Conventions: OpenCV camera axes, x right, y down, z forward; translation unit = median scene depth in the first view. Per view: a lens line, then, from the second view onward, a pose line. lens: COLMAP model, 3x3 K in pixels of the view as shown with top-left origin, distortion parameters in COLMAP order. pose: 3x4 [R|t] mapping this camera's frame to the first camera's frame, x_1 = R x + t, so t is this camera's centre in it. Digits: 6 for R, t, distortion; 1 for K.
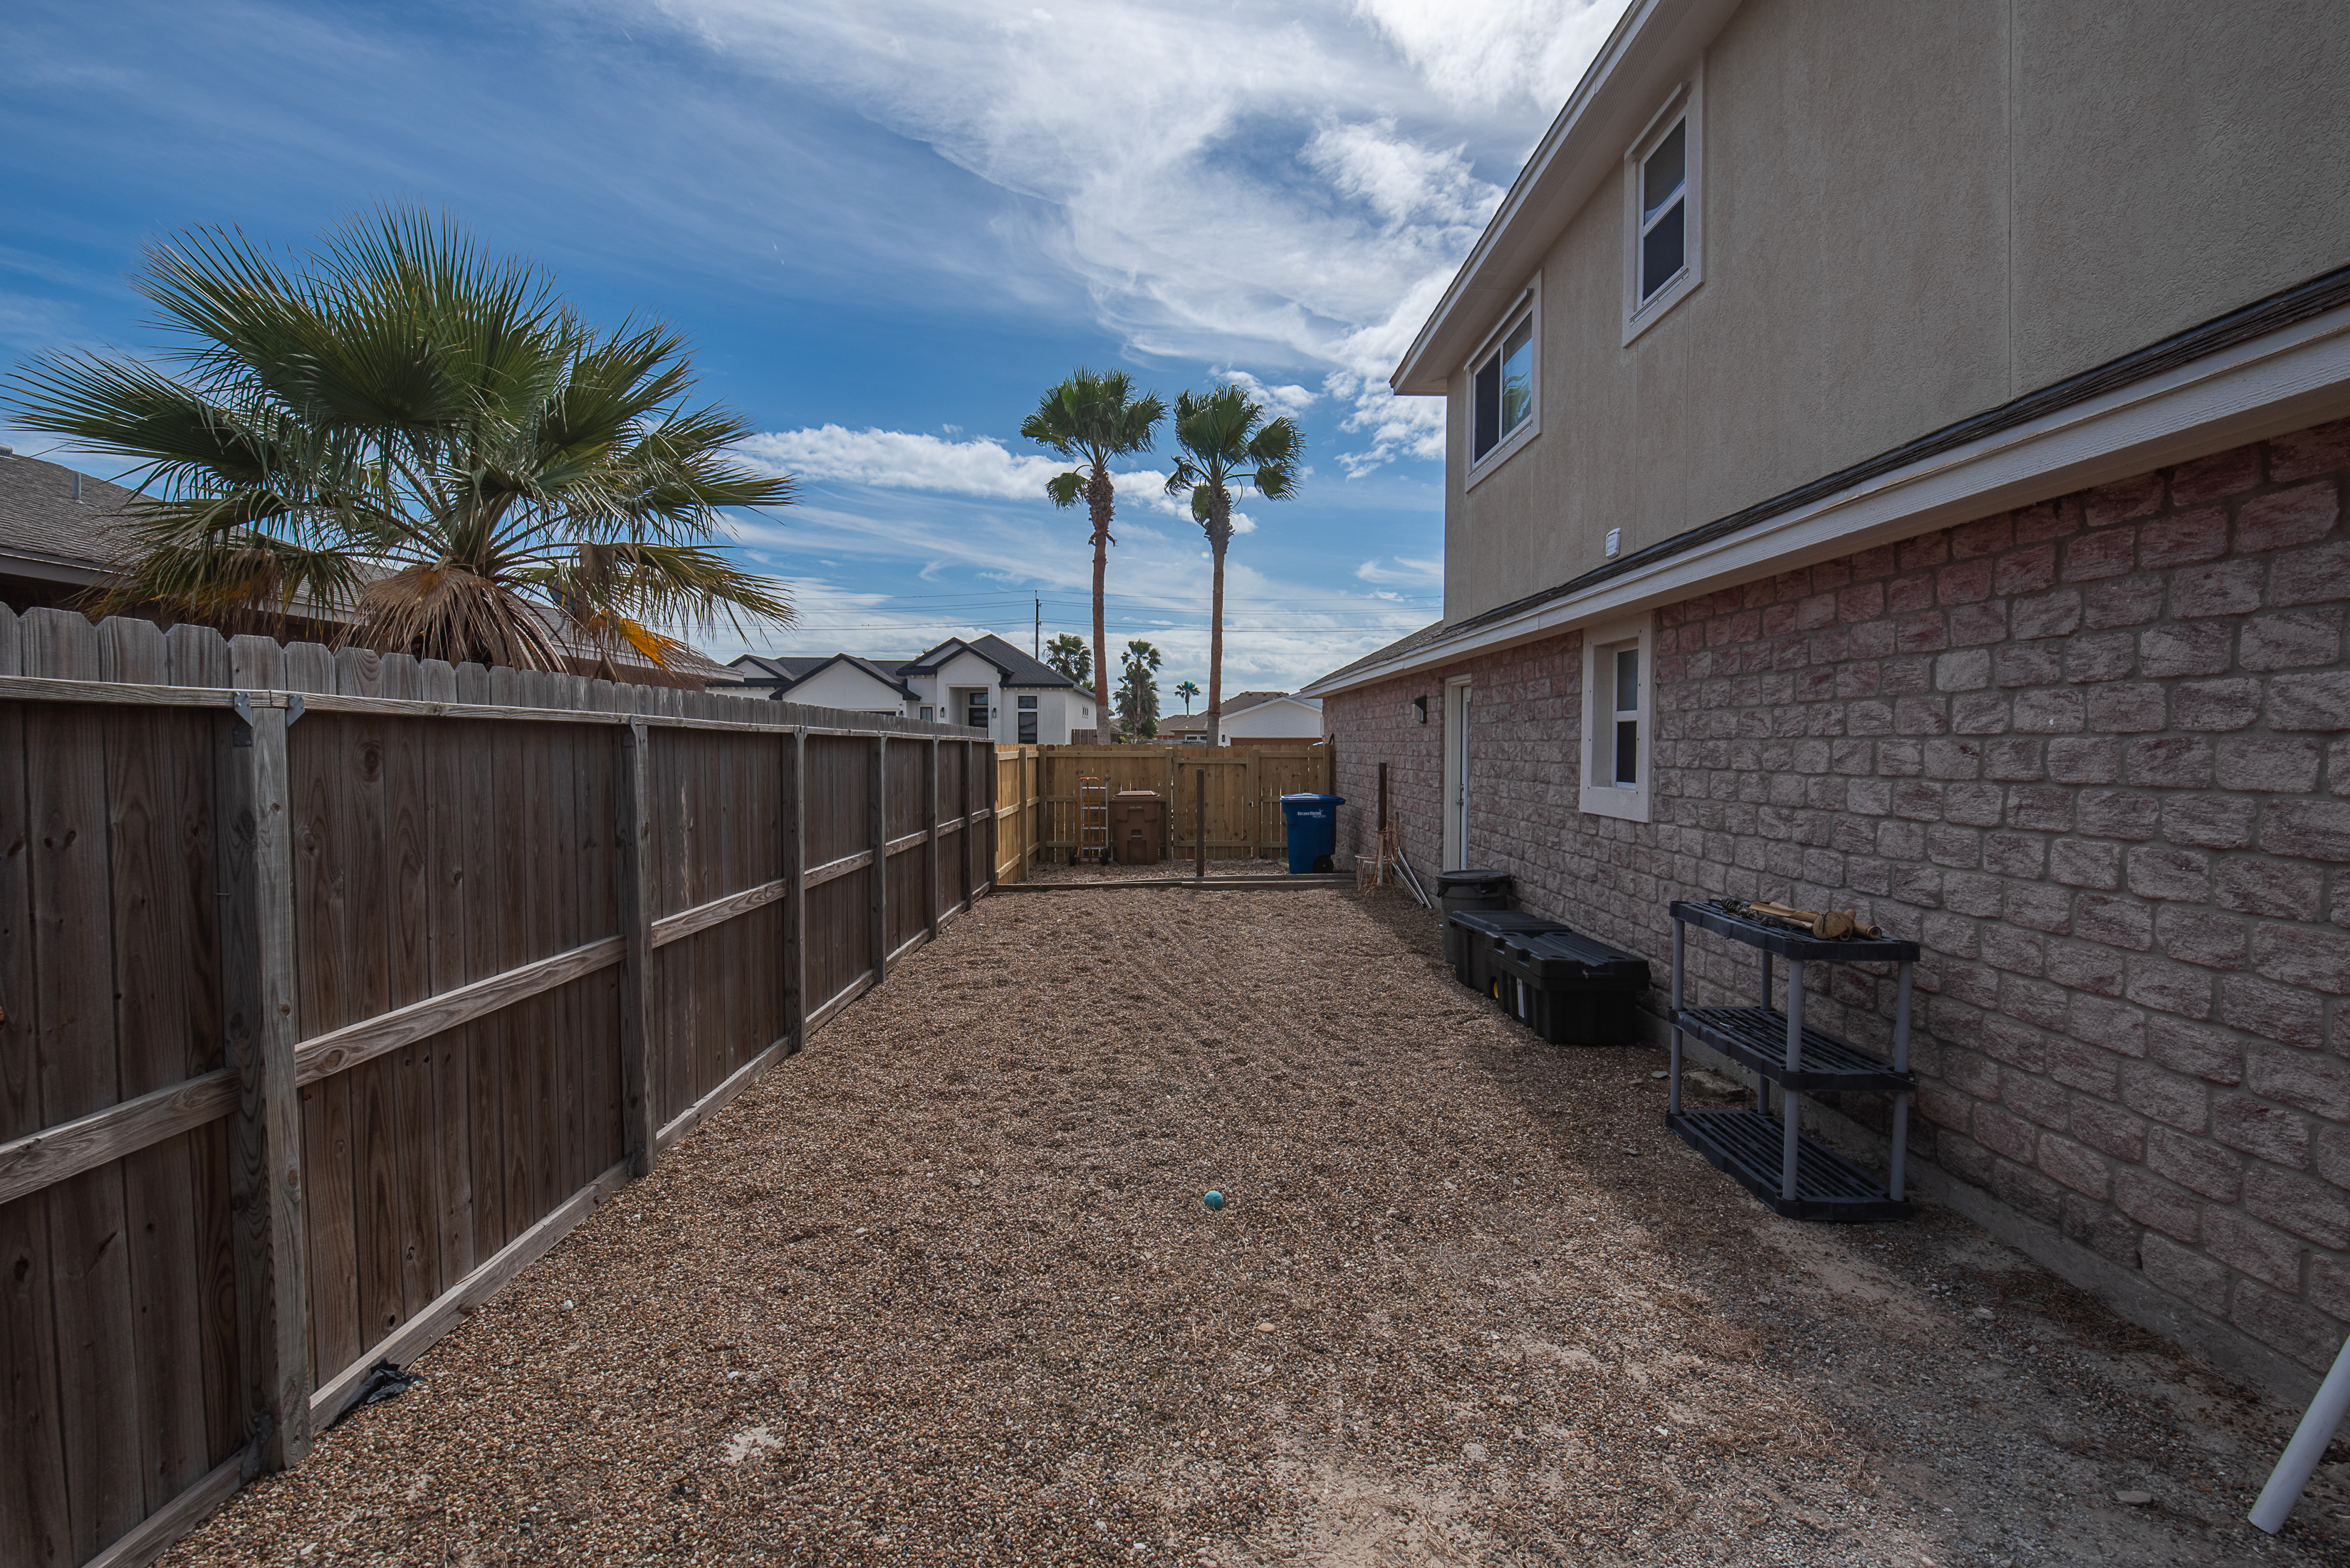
lens RADIAL K [[1021.5, 0, 1187.2], [0, 1021.5, 782.7], [0, 0, 1]] dist [-0.000497, -0.008743]
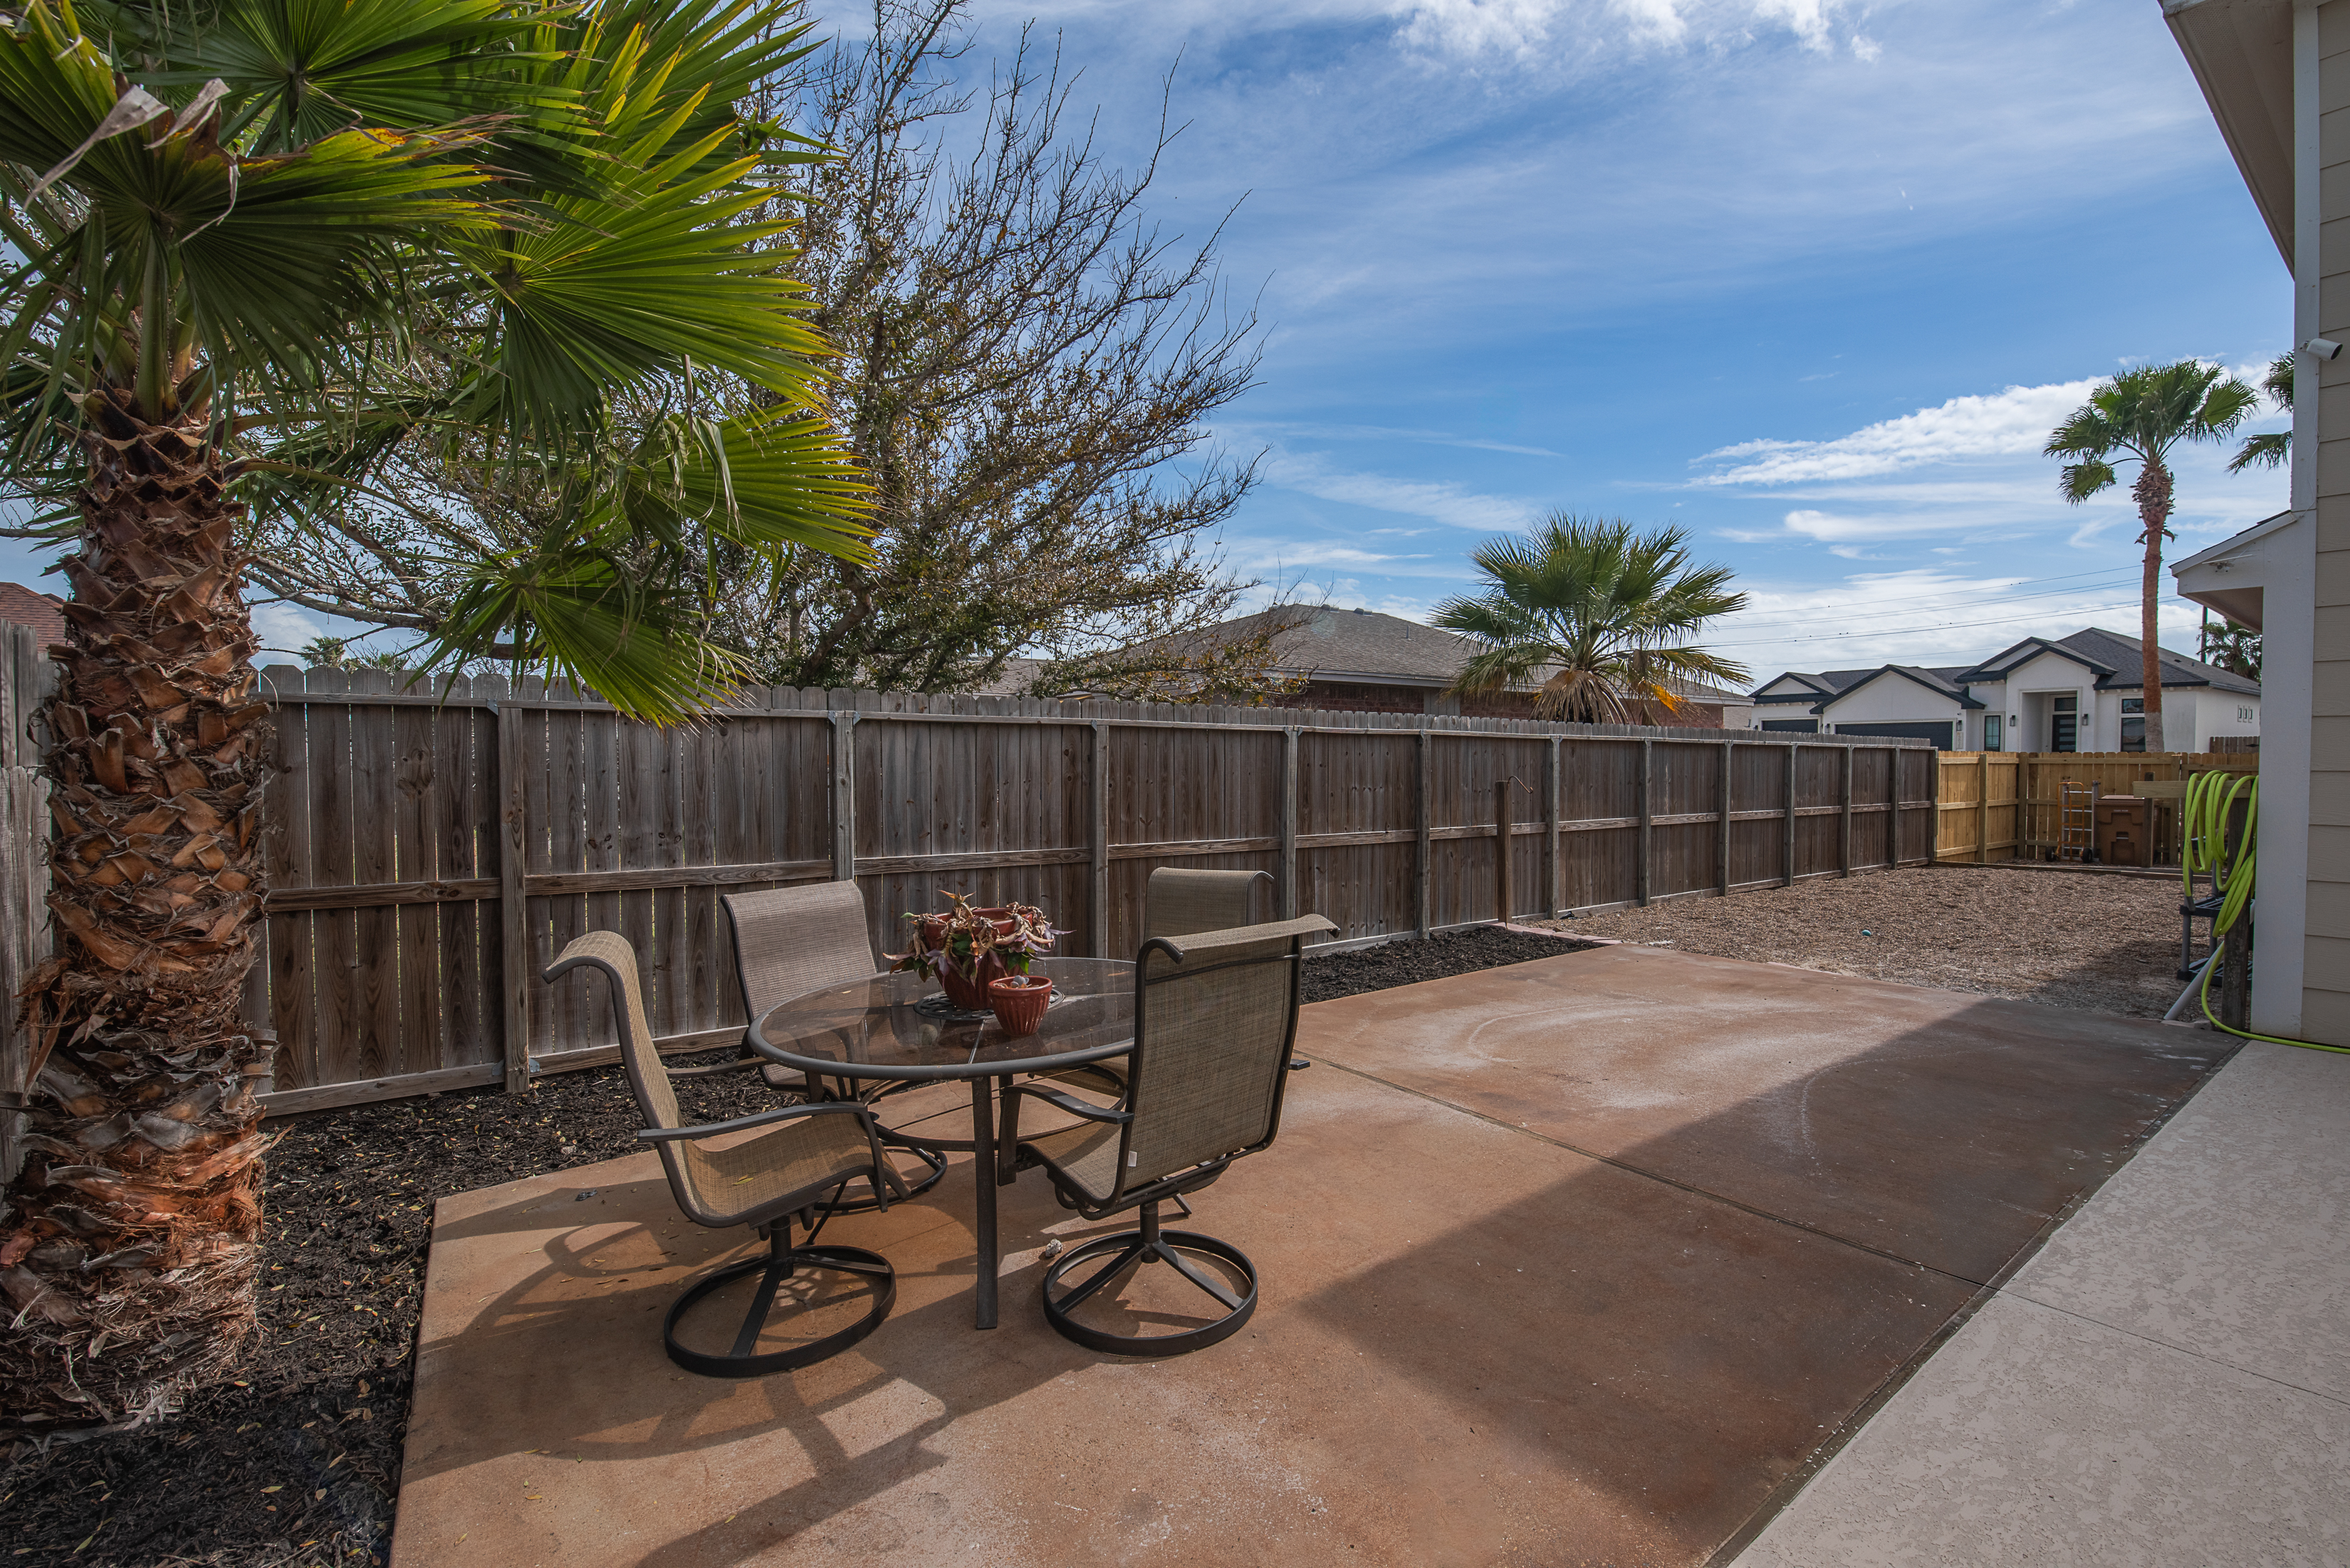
lens RADIAL K [[1021.5, 0, 1187.2], [0, 1021.5, 782.7], [0, 0, 1]] dist [-0.000497, -0.008743]
pose [[0.577482, 0.017412, -0.816218, 0.692031], [-0.029060, 0.999577, 0.000763, 0.062076], [0.815886, 0.023279, 0.577744, -1.113626]]
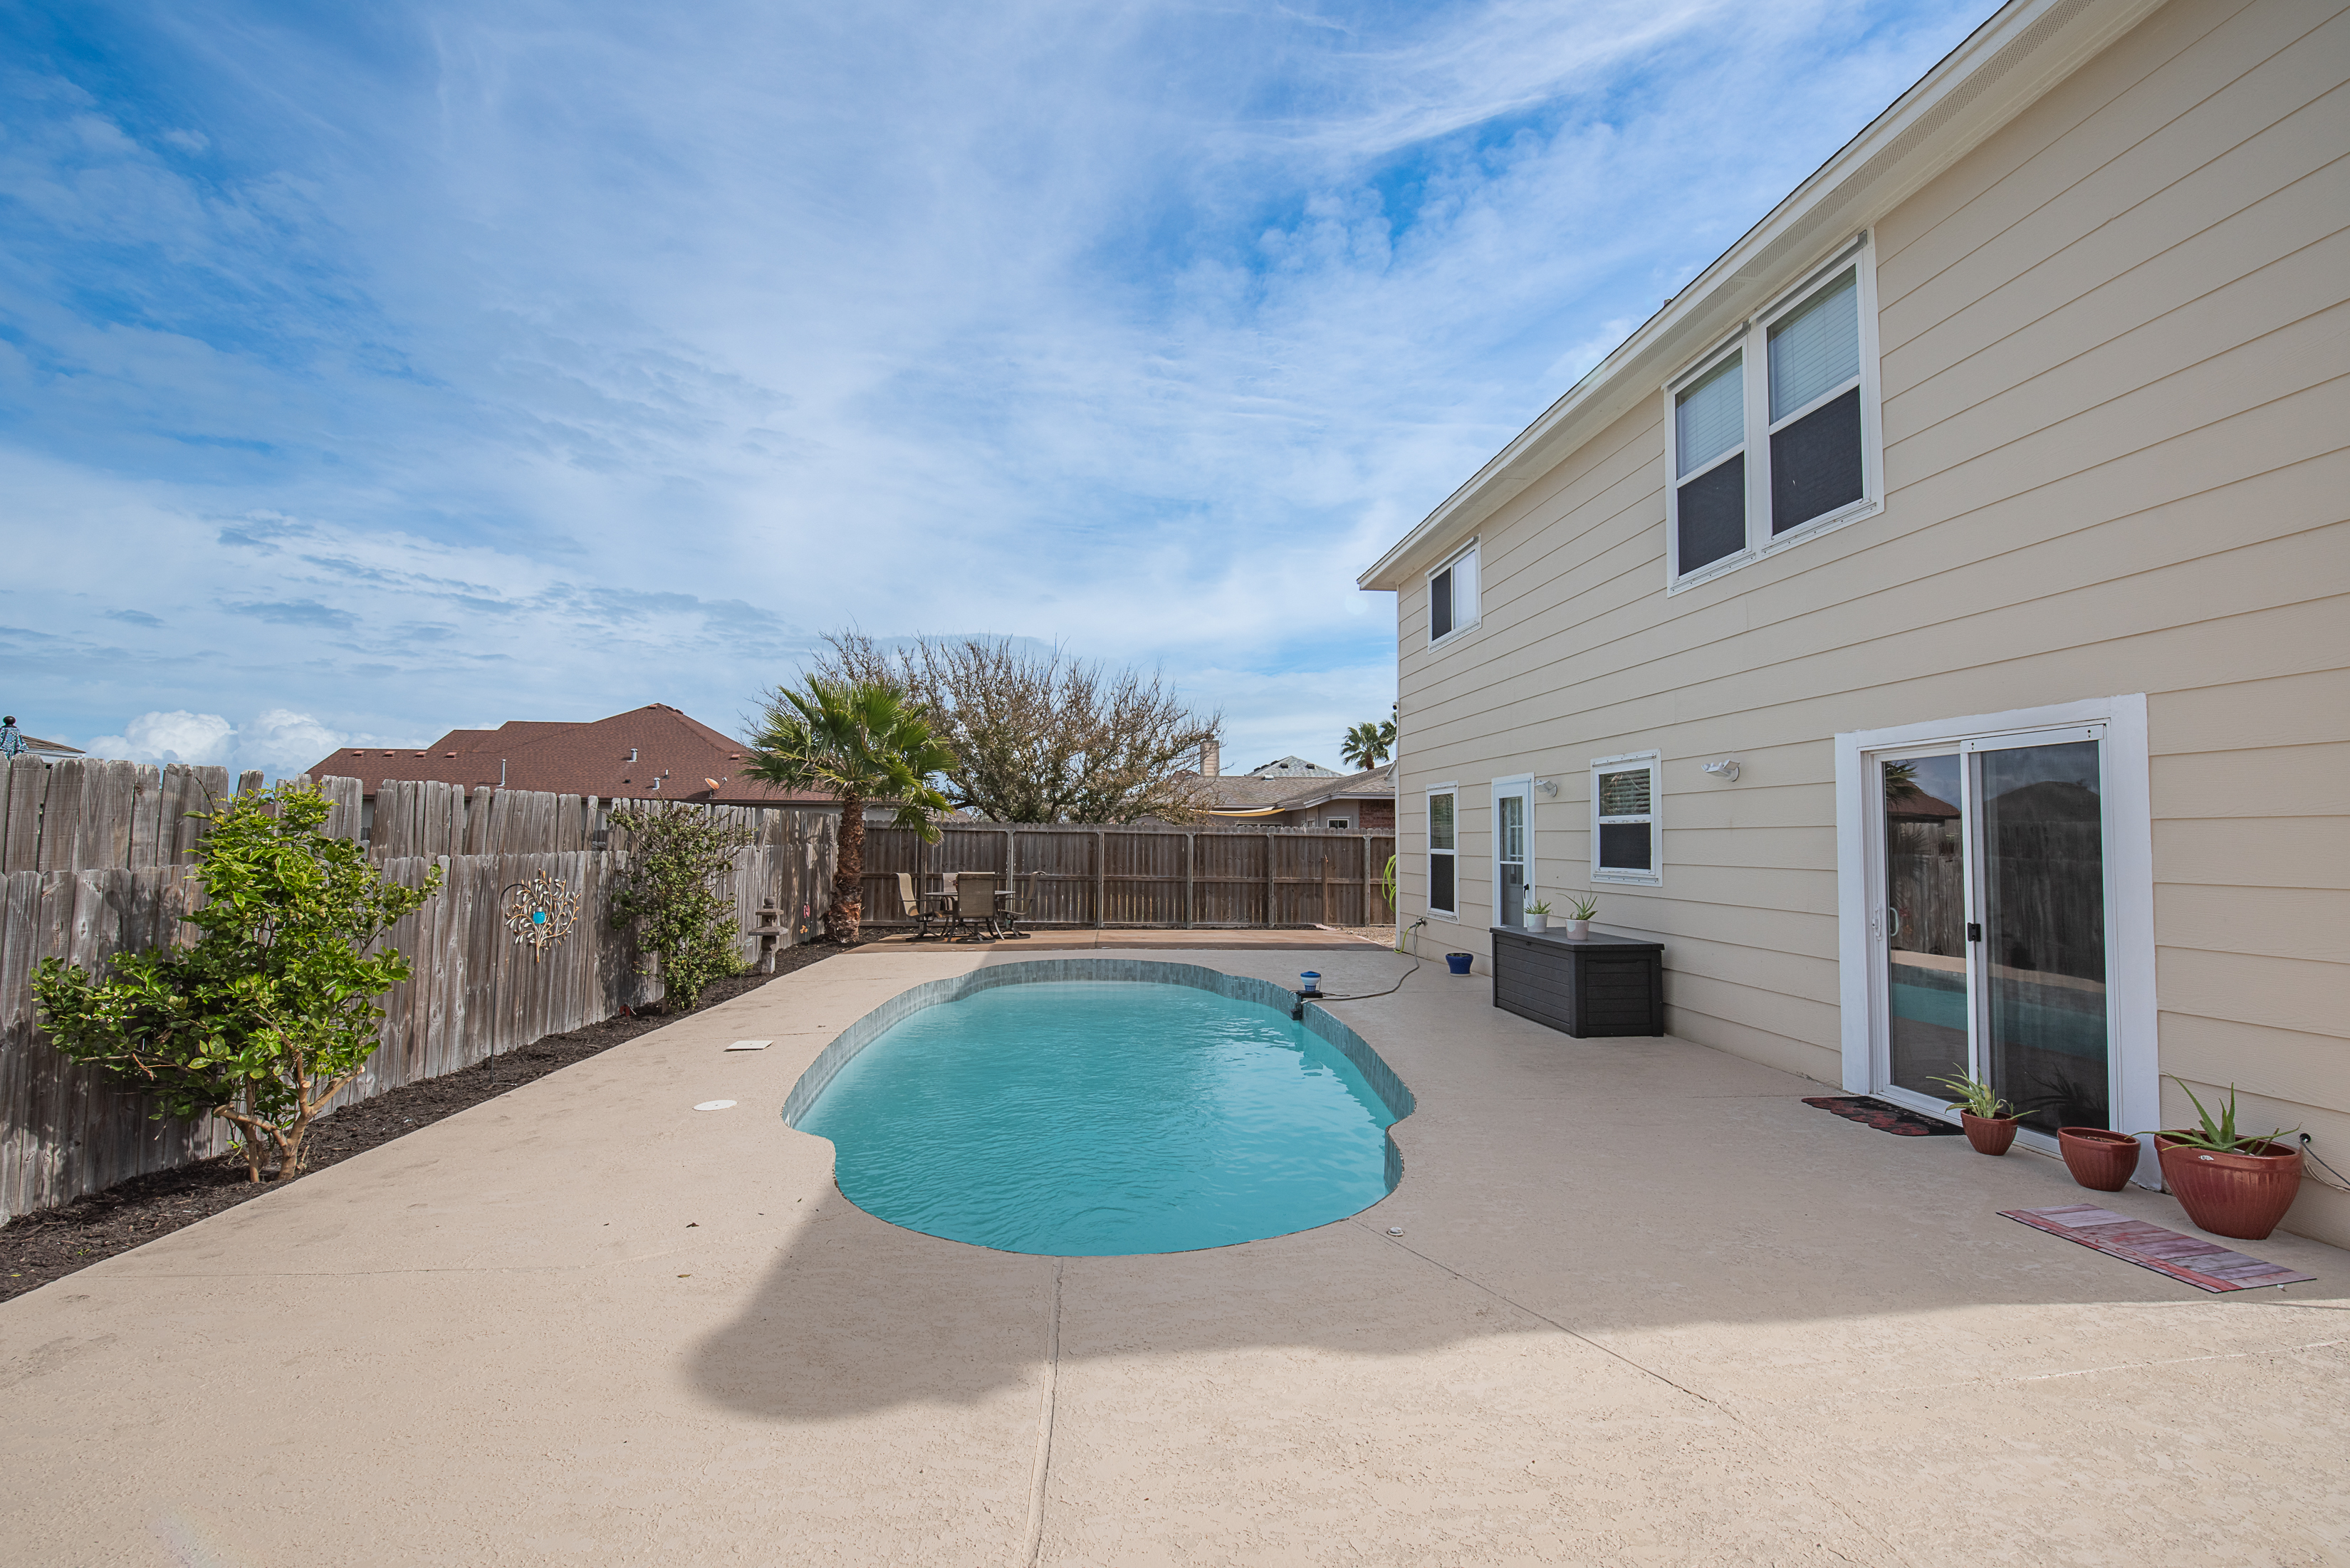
lens RADIAL K [[1021.5, 0, 1187.2], [0, 1021.5, 782.7], [0, 0, 1]] dist [-0.000497, -0.008743]
pose [[0.094127, -0.058007, -0.993869, 3.083469], [-0.045741, 0.996995, -0.062521, 0.032265], [0.994509, 0.051345, 0.091191, -0.541176]]
